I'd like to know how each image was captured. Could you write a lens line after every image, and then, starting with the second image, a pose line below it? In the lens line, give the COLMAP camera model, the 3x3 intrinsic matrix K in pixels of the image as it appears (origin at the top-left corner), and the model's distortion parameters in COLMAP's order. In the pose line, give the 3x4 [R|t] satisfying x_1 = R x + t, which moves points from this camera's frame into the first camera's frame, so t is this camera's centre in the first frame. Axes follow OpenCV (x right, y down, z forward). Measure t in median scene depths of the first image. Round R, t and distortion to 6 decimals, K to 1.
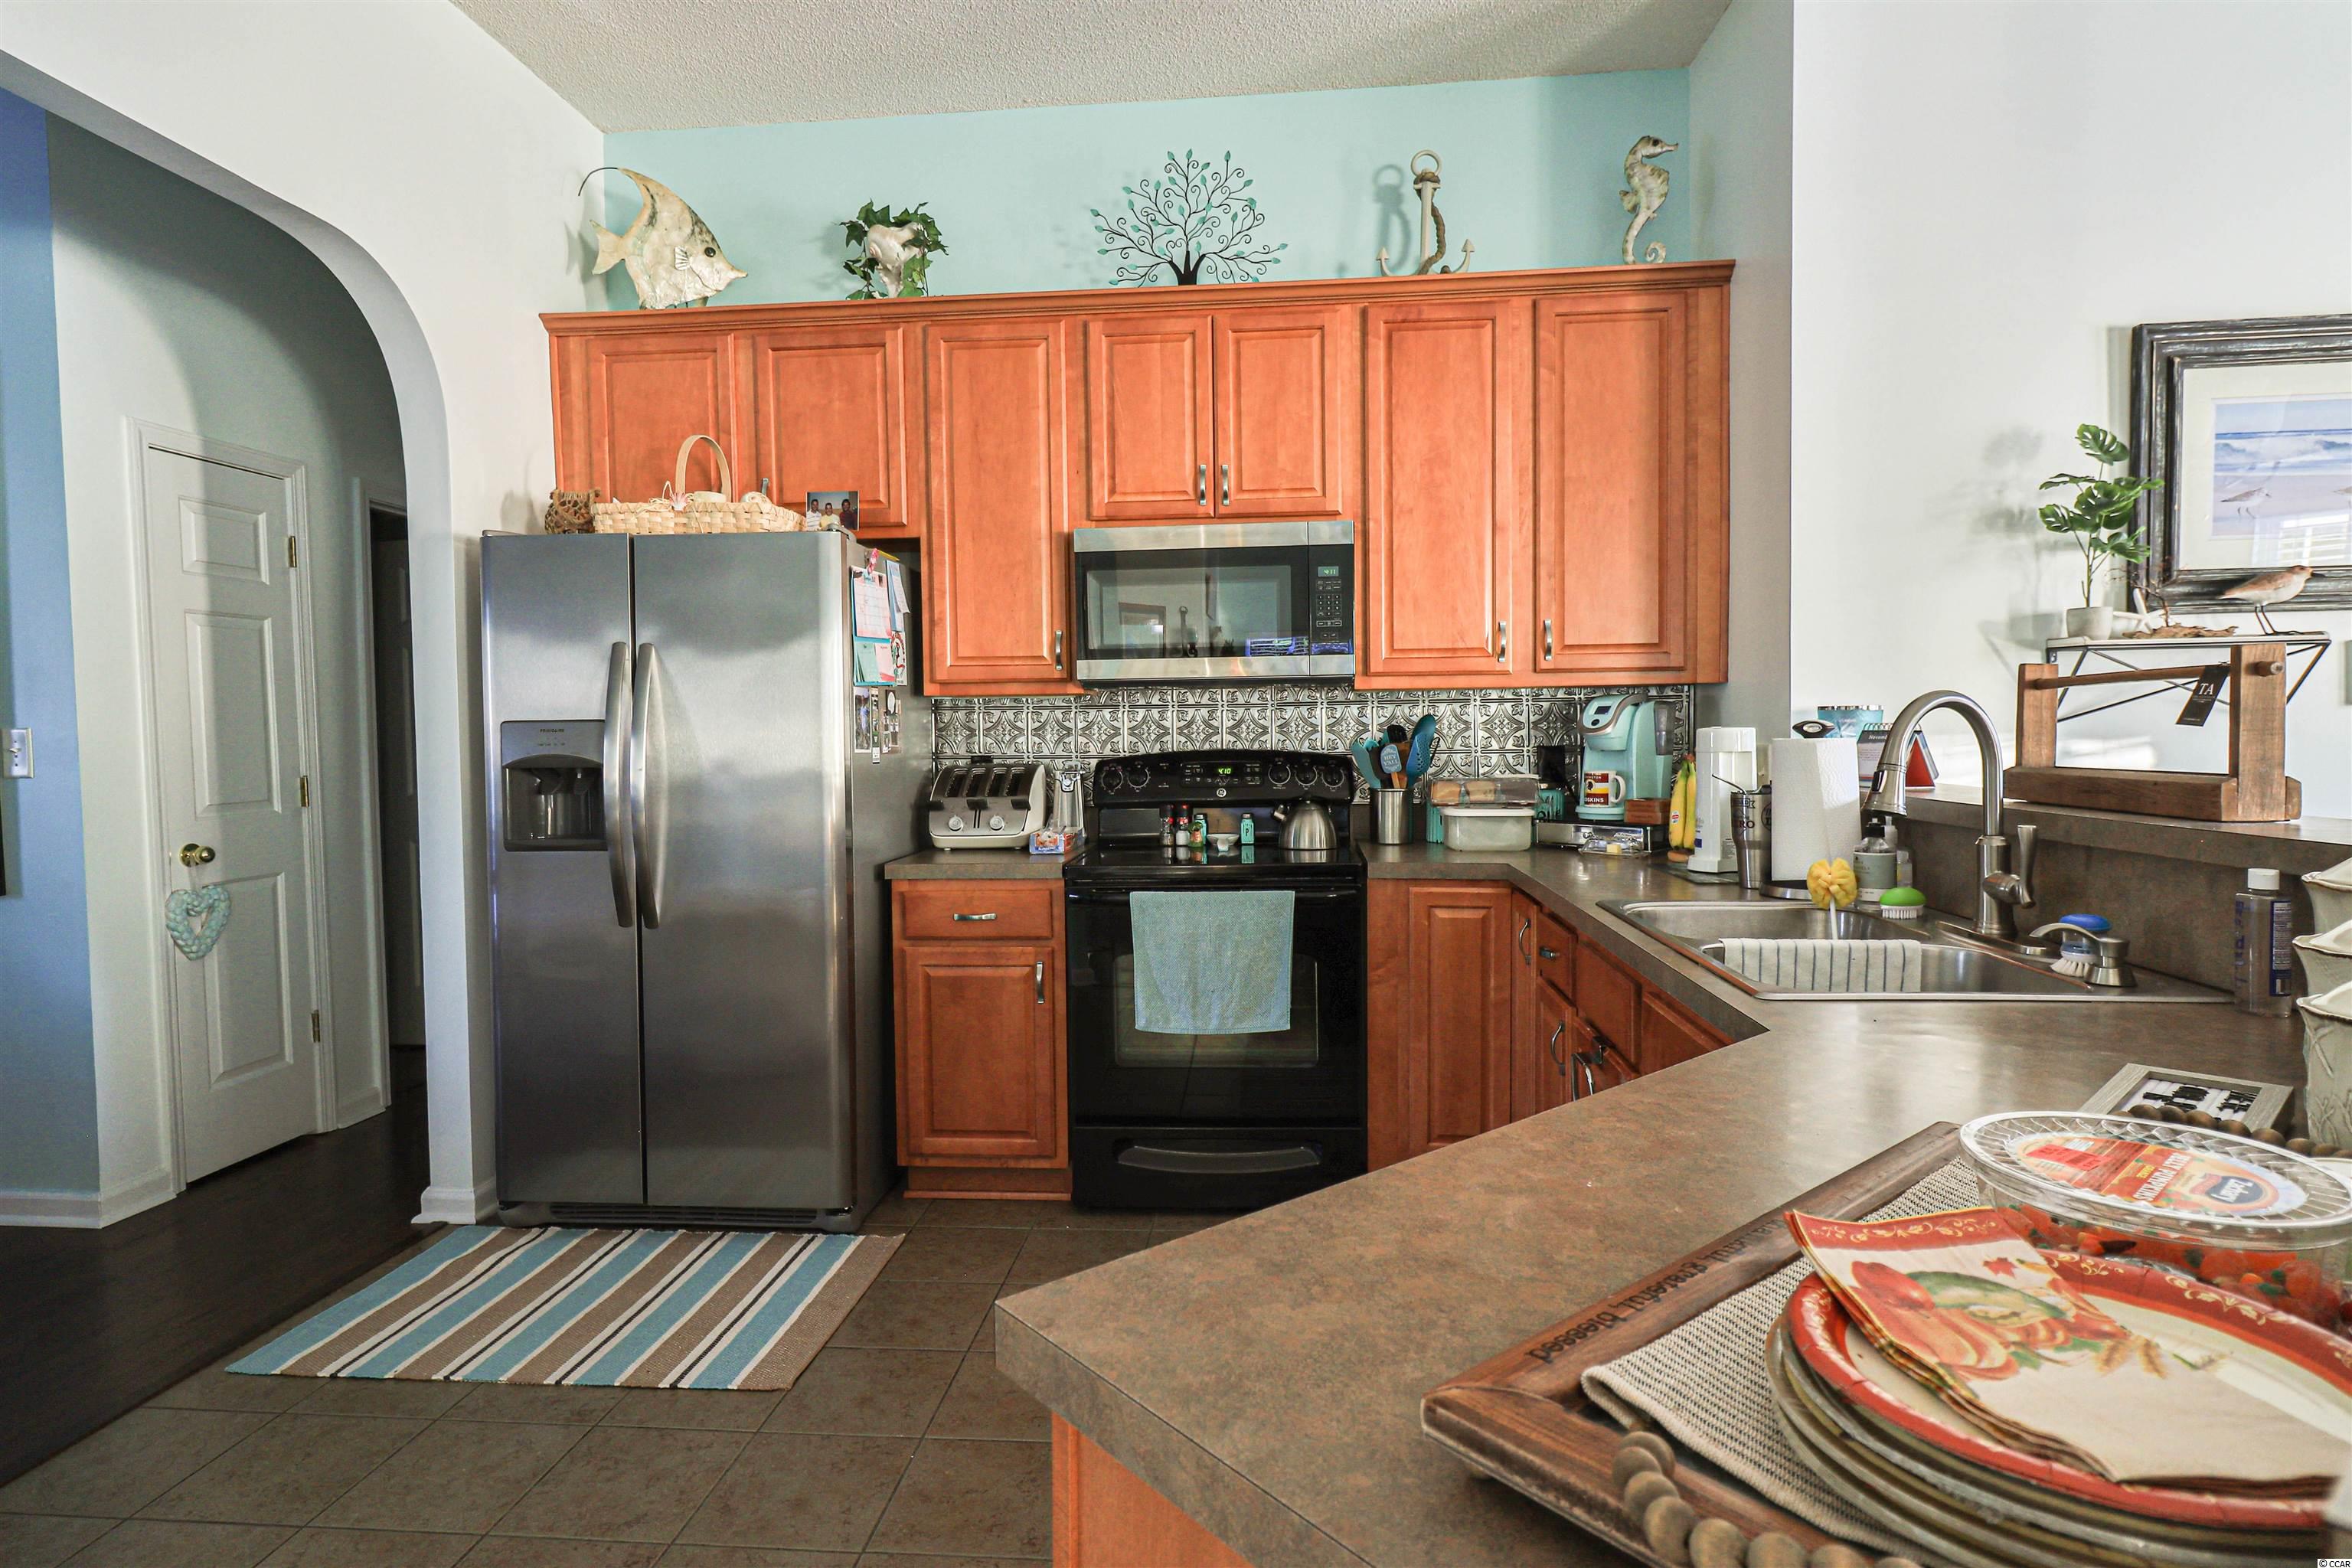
lens RADIAL K [[1226.5, 0, 1182.0], [0, 1226.5, 778.0], [0, 0, 1]] dist [0.002688, -0.000278]
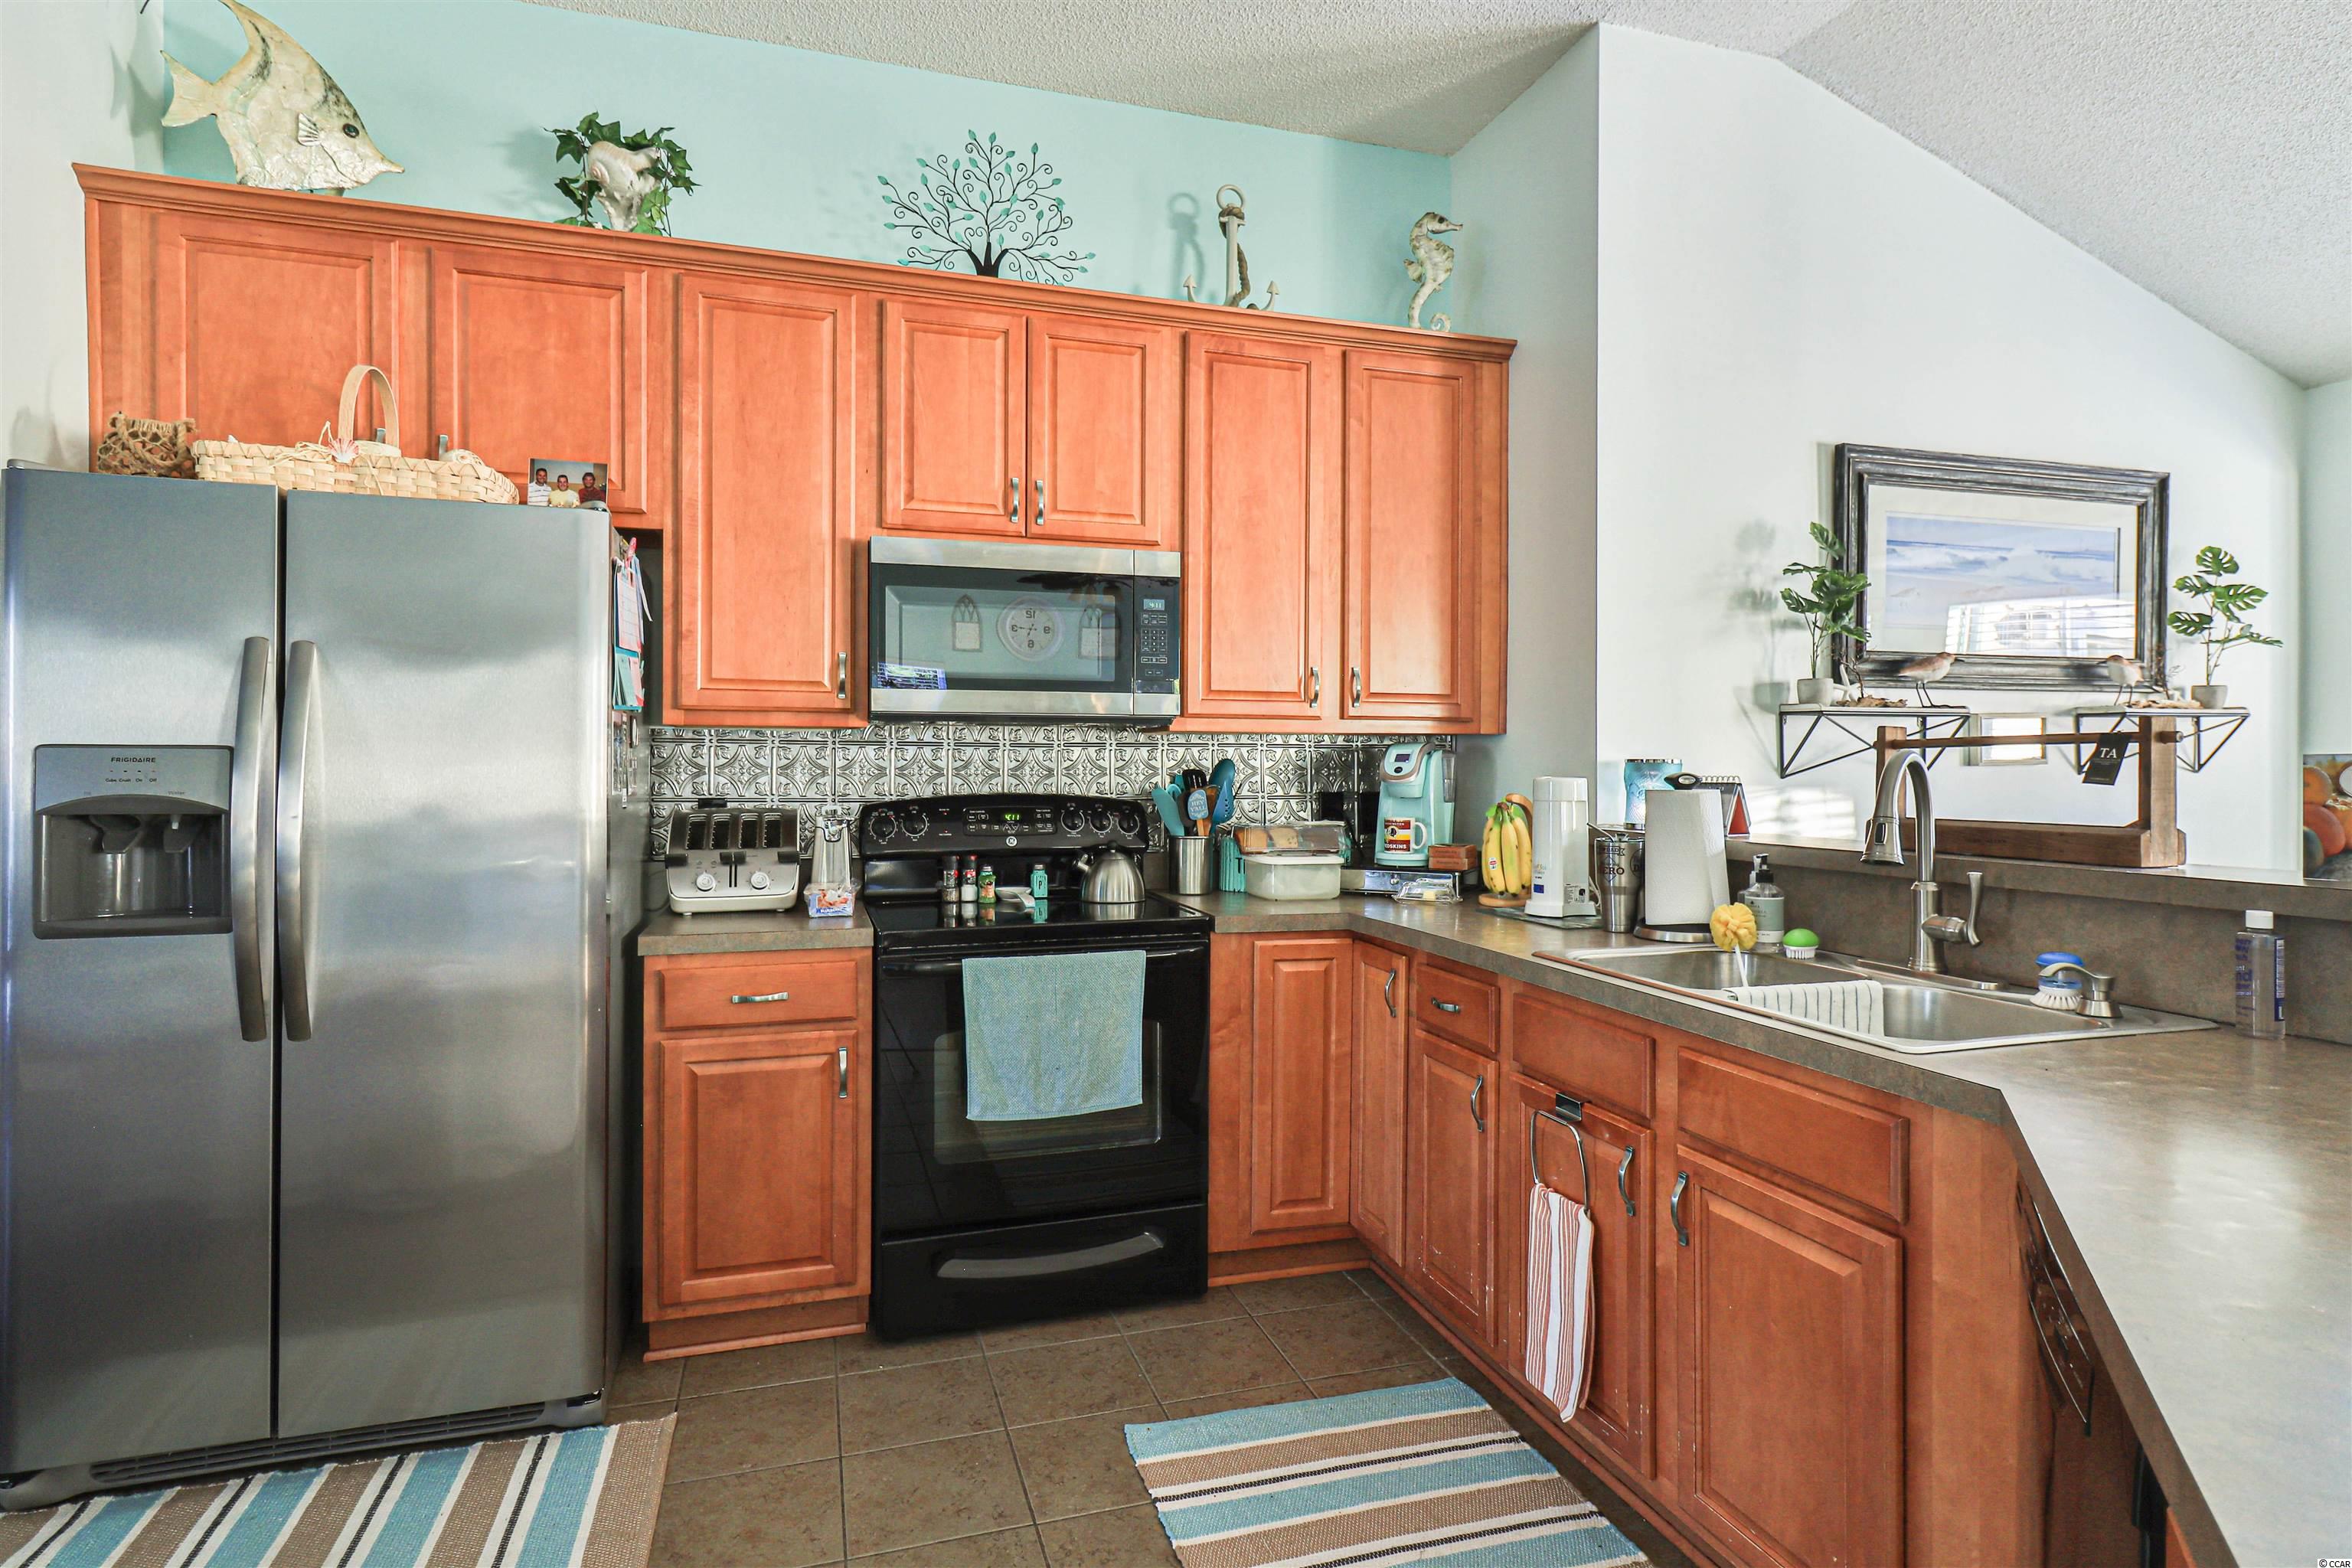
lens RADIAL K [[1226.5, 0, 1178.7], [0, 1226.5, 771.4], [0, 0, 1]] dist [0.002688, -0.000278]
pose [[0.924179, 0.014619, 0.381680, -0.222642], [-0.000163, 0.999282, -0.037879, -0.005968], [-0.381960, 0.034945, 0.923518, 0.135724]]
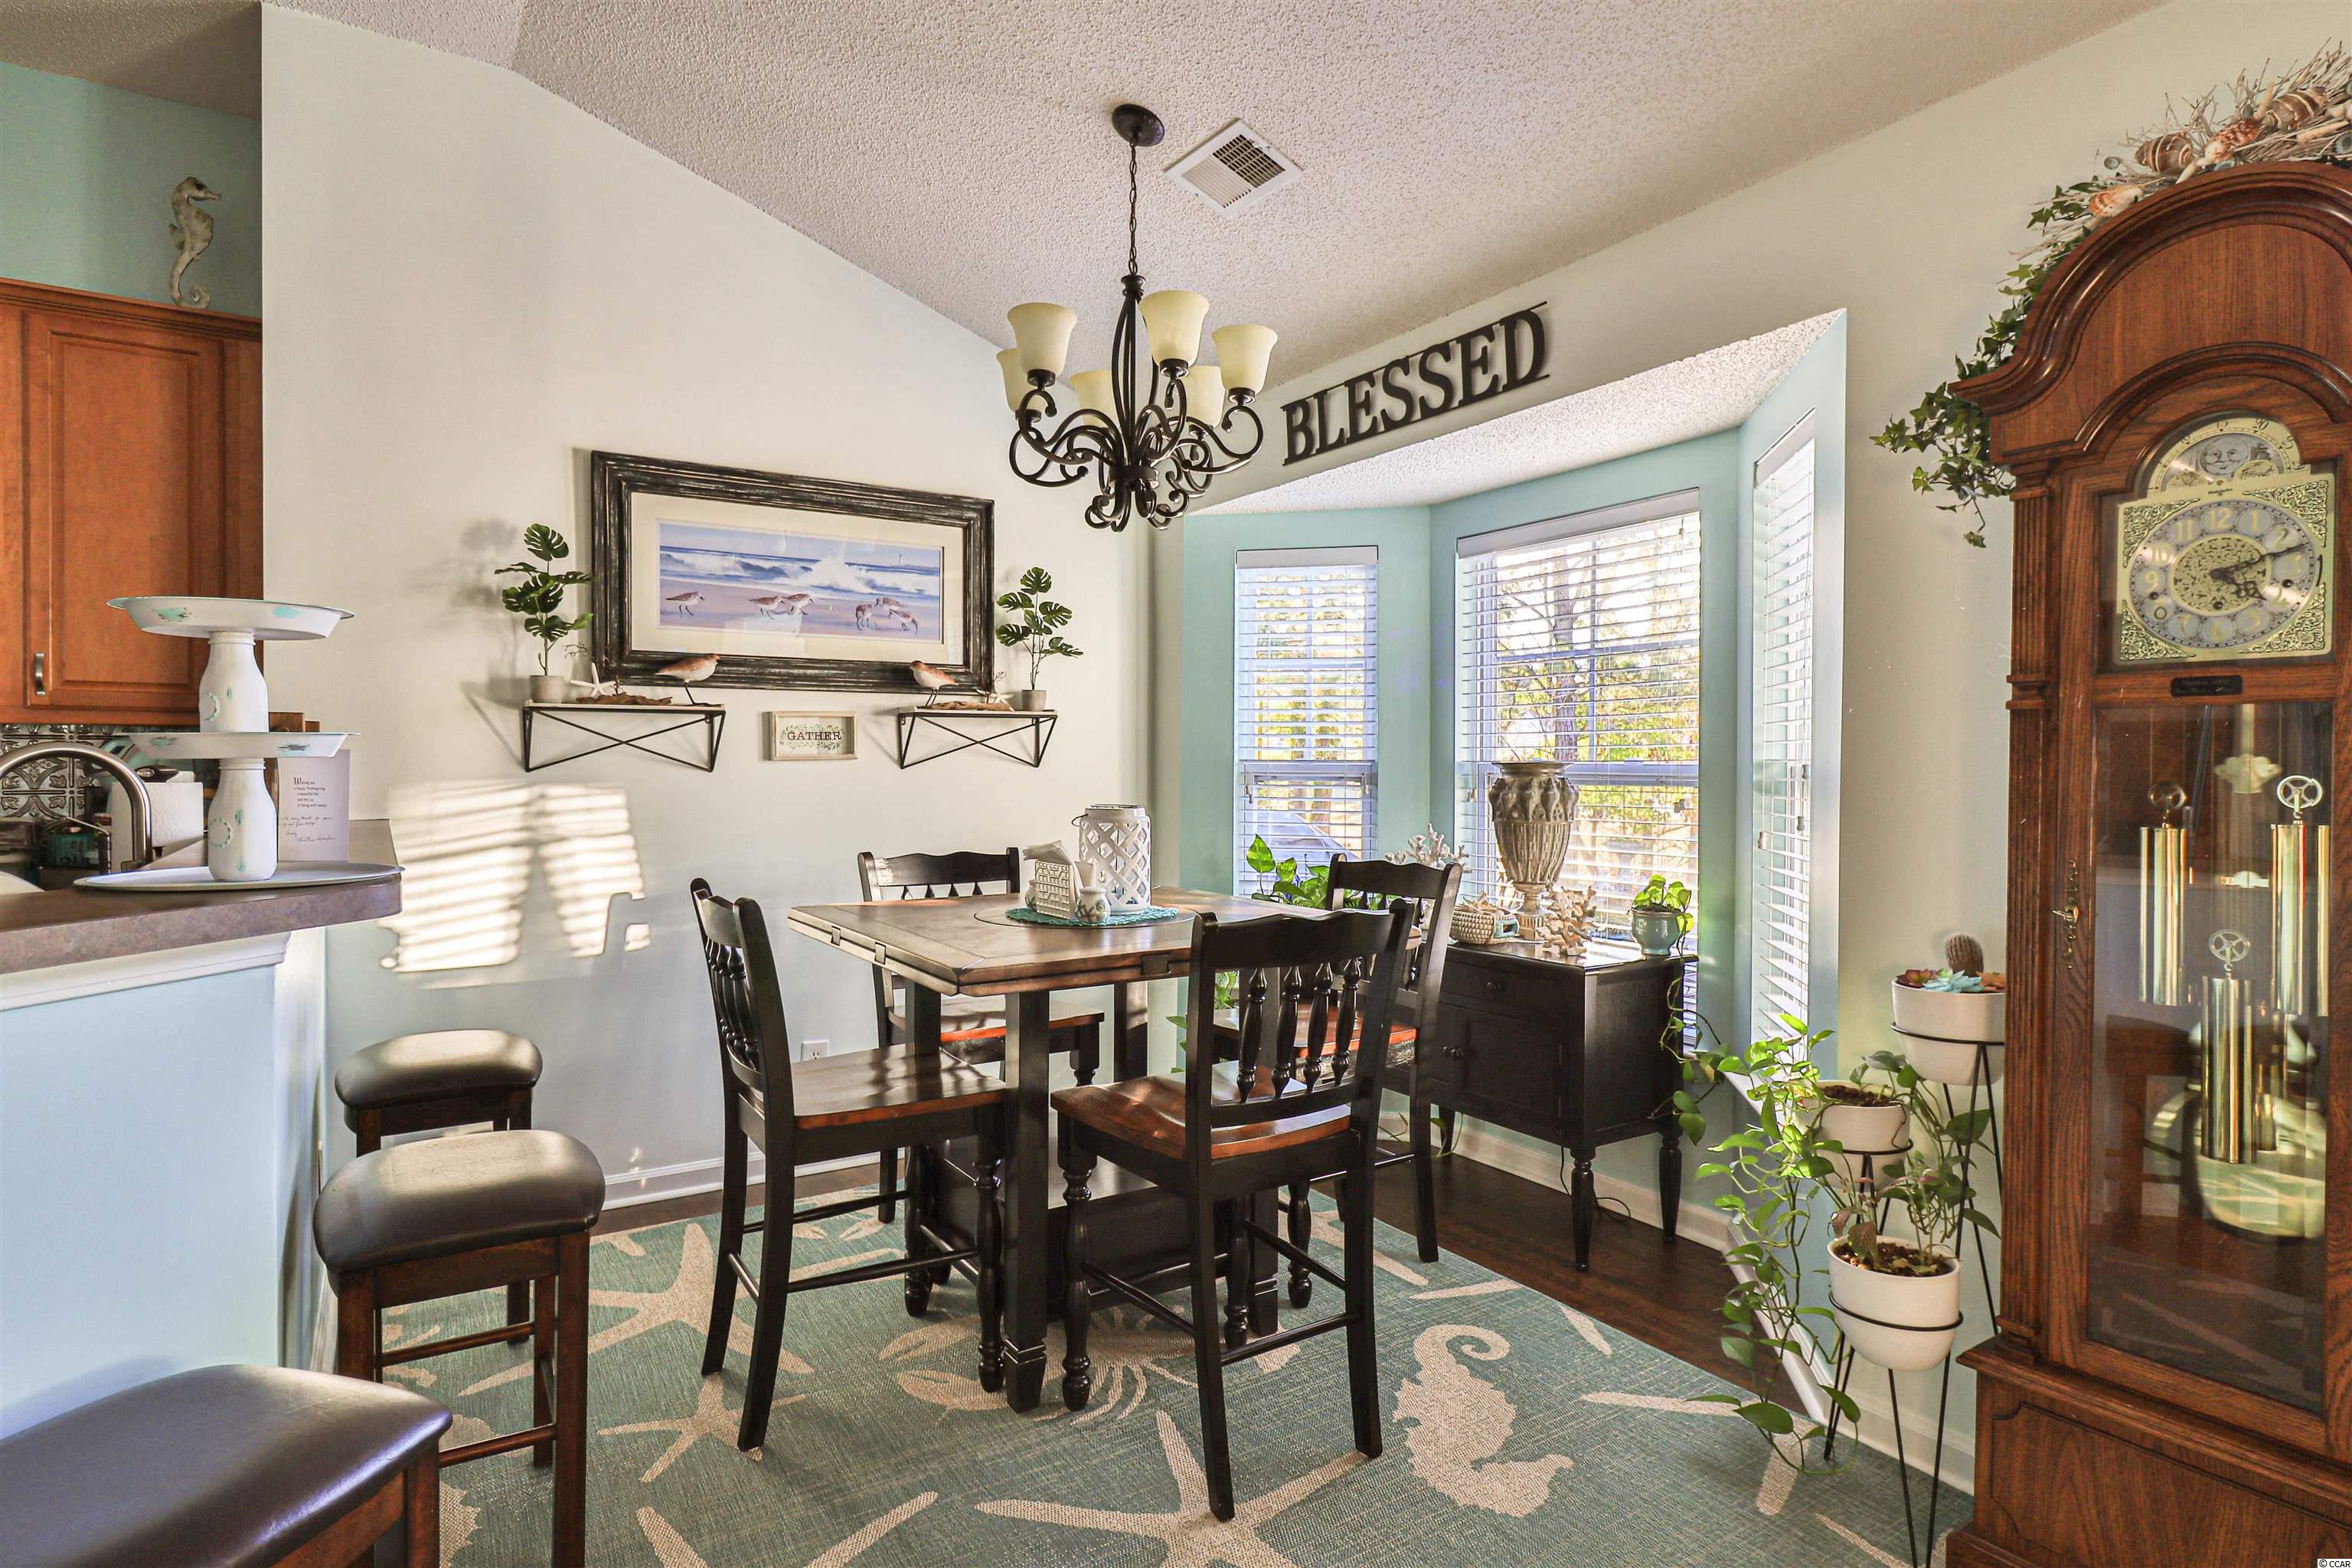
lens RADIAL K [[1226.5, 0, 1196.4], [0, 1226.5, 772.1], [0, 0, 1]] dist [0.002688, -0.000278]
pose [[0.783886, 0.014323, 0.620739, 0.419623], [0.009153, 0.999359, -0.034619, 0.002883], [-0.620837, 0.032819, 0.783252, -0.285393]]
